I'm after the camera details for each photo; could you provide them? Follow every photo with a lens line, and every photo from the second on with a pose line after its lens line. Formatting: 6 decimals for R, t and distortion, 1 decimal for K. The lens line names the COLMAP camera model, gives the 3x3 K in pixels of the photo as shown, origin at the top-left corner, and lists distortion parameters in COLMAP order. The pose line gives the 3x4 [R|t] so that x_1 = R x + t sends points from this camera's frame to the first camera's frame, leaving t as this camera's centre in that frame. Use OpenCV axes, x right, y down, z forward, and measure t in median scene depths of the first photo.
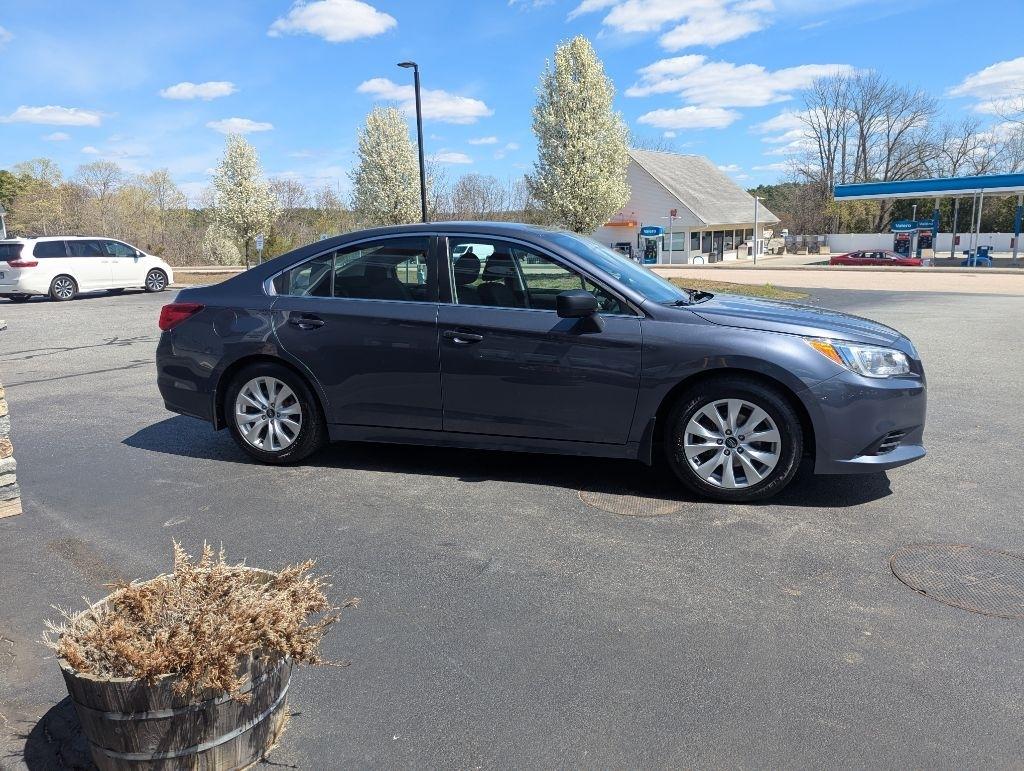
lens RADIAL K [[724.8, 0, 512.8], [0, 724.8, 387.1], [0, 0, 1]] dist [0.060024, -0.049182]
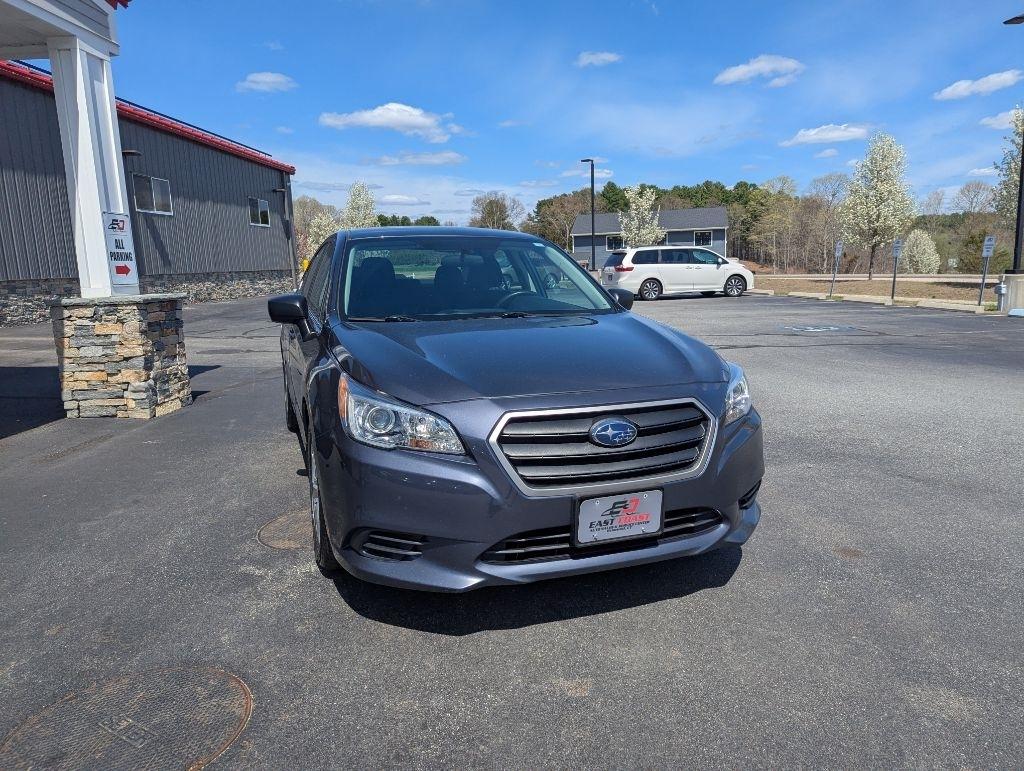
lens RADIAL K [[724.8, 0, 519.9], [0, 724.8, 389.0], [0, 0, 1]] dist [0.060024, -0.049182]
pose [[0.599404, 0.149571, -0.786348, 0.177062], [-0.155482, 0.985432, 0.068920, -0.021111], [0.785200, 0.080952, 0.613928, 0.110076]]
